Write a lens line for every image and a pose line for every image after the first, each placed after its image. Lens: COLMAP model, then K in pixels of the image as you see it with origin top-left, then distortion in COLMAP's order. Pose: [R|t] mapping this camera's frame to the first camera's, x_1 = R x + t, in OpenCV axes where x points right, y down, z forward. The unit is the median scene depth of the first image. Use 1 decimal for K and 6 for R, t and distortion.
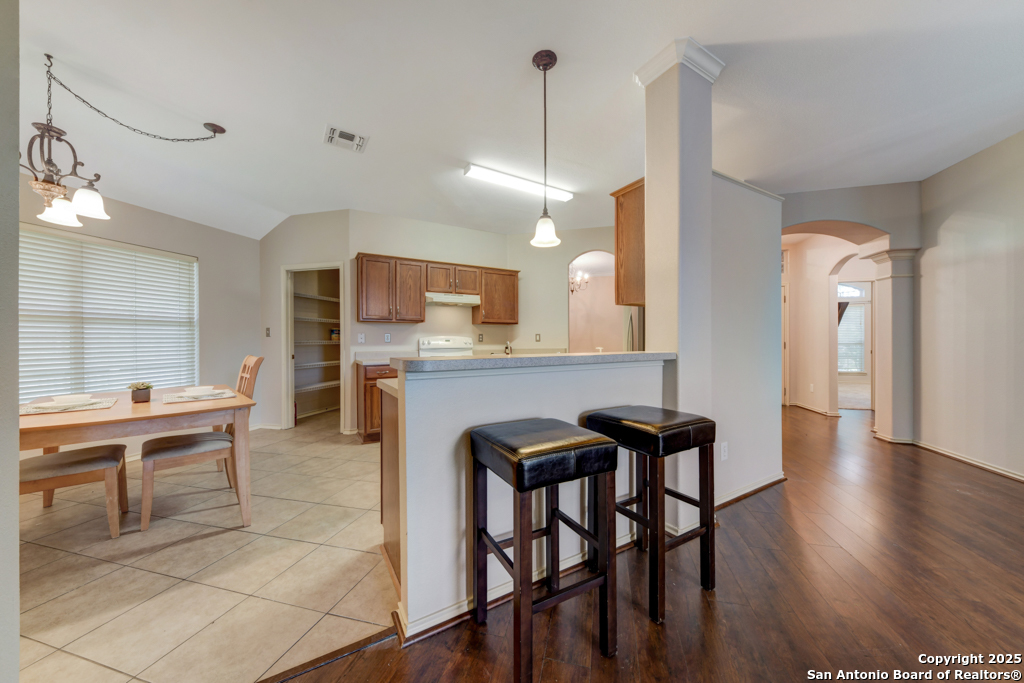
lens RADIAL K [[356.3, 0, 512.0], [0, 356.3, 341.5], [0, 0, 1]] dist [0.014008, -0.006170]
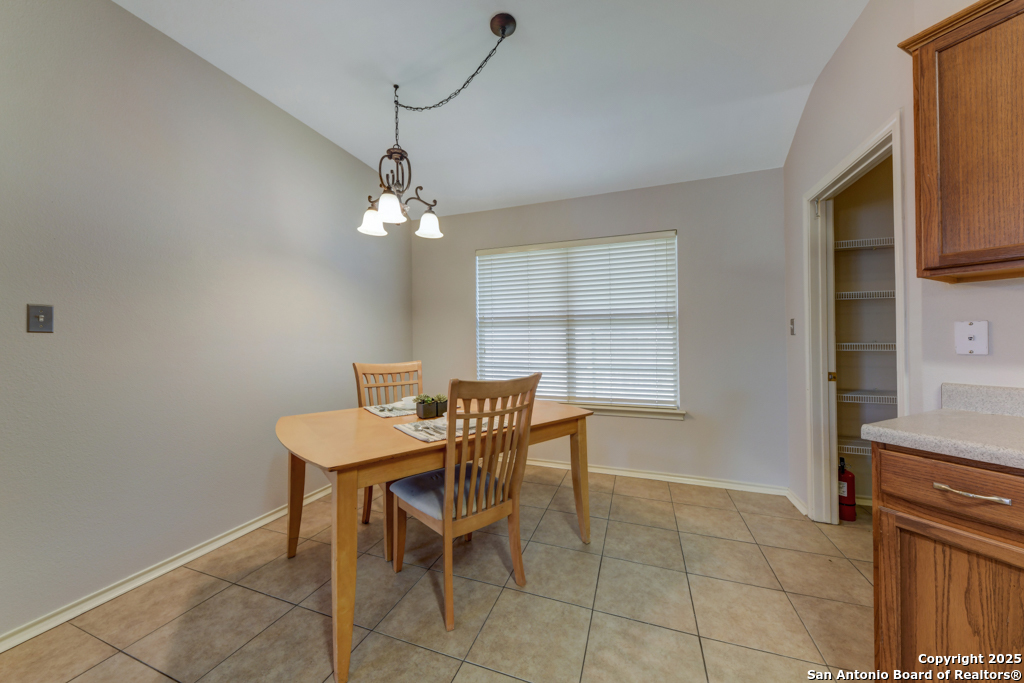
lens RADIAL K [[352.5, 0, 512.5], [0, 352.5, 340.1], [0, 0, 1]] dist [0.013254, -0.007898]
pose [[-0.085307, 0.004187, -0.996346, -0.107861], [0.002397, 0.999989, 0.003997, -0.009611], [0.996352, -0.002047, -0.085316, 0.655895]]
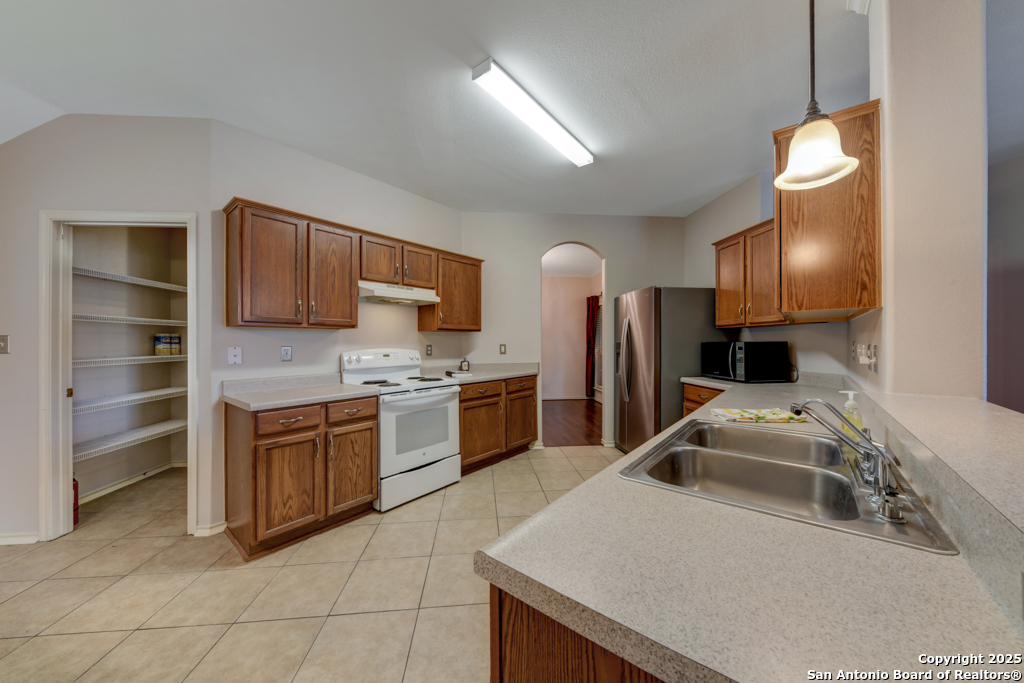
lens RADIAL K [[352.5, 0, 512.5], [0, 352.5, 340.1], [0, 0, 1]] dist [0.013254, -0.007898]
pose [[0.938853, 0.001146, 0.344317, -0.206090], [0.002096, 0.999957, -0.009045, -0.027660], [-0.344312, 0.009213, 0.938810, 0.332545]]
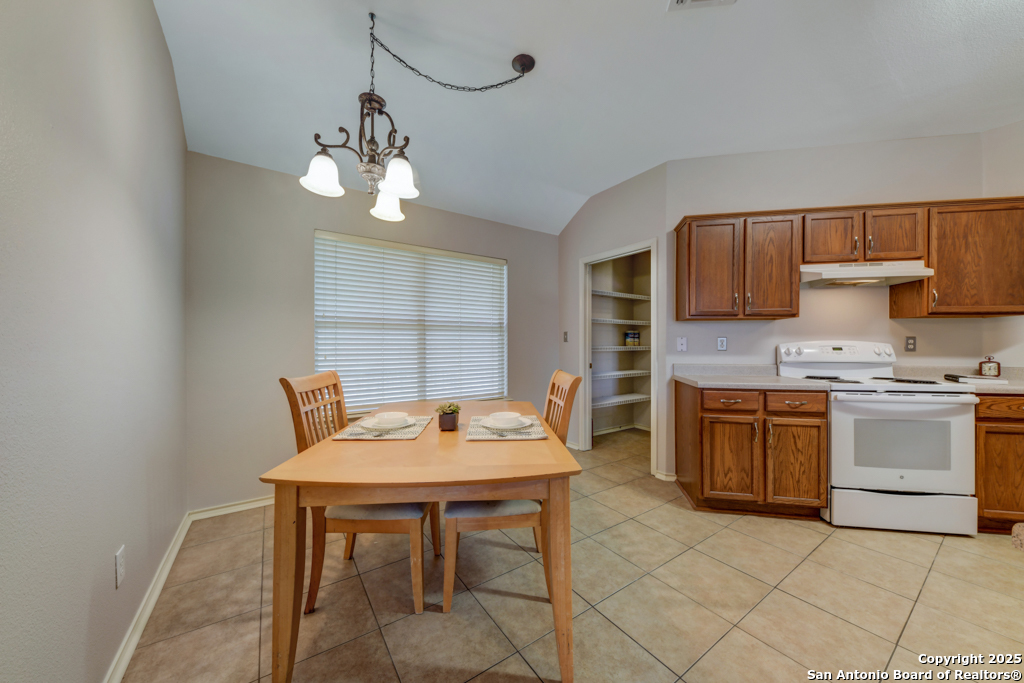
lens RADIAL K [[351.6, 0, 509.1], [0, 351.6, 343.6], [0, 0, 1]] dist [0.013762, -0.007662]
pose [[0.752534, 0.004144, -0.658540, -0.224133], [-0.005306, 0.999986, 0.000229, -0.008753], [0.658532, 0.003322, 0.752545, 0.265113]]
